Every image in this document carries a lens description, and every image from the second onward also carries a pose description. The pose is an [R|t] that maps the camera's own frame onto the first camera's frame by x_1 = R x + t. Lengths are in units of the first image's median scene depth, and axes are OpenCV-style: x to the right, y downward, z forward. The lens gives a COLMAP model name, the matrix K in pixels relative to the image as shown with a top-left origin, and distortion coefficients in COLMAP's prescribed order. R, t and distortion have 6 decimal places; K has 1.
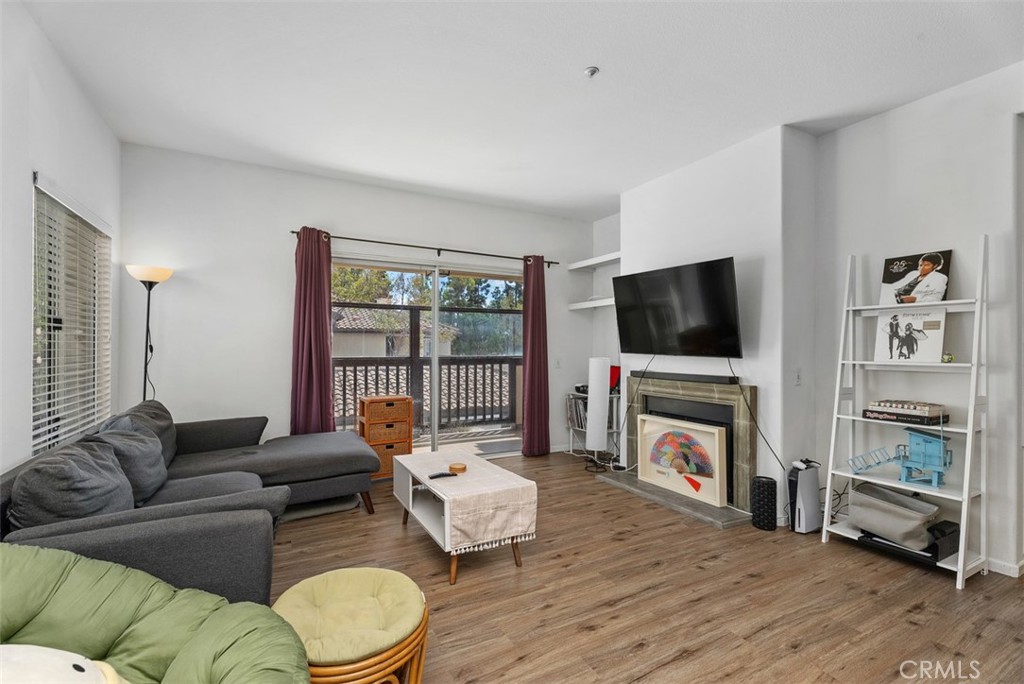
lens RADIAL K [[455.5, 0, 510.4], [0, 455.5, 341.2], [0, 0, 1]] dist [0.000610, -0.000517]
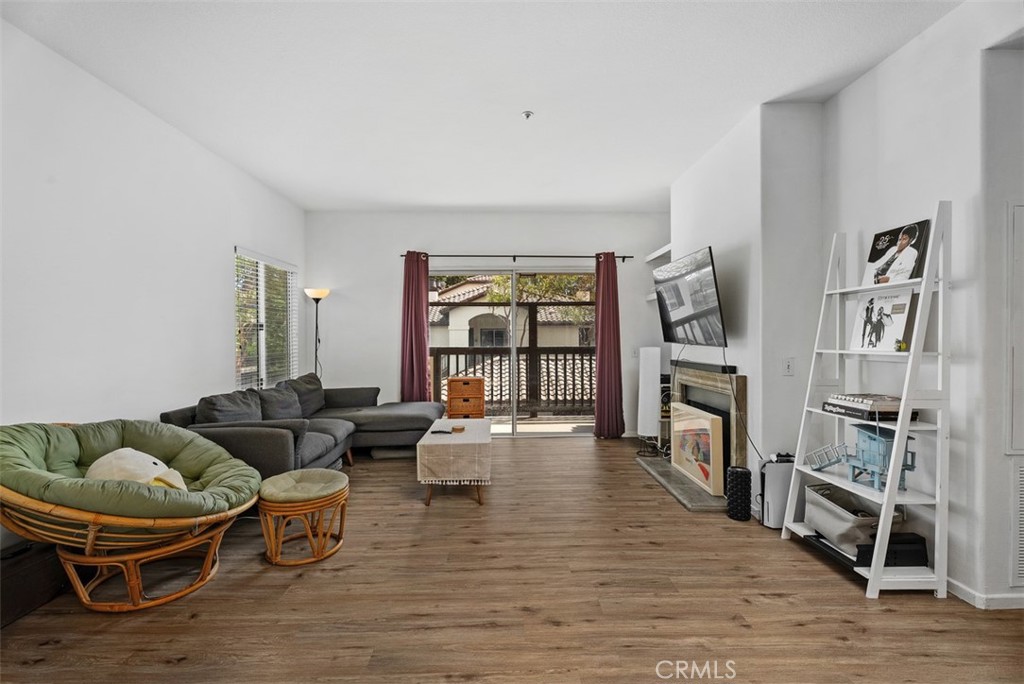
lens RADIAL K [[458.8, 0, 511.9], [0, 458.8, 336.4], [0, 0, 1]] dist [0.000207, 0.000388]
pose [[0.888281, -0.010495, -0.459180, 0.631687], [0.014887, 0.999872, 0.005945, 0.001500], [0.459058, -0.012116, 0.888323, -0.117671]]
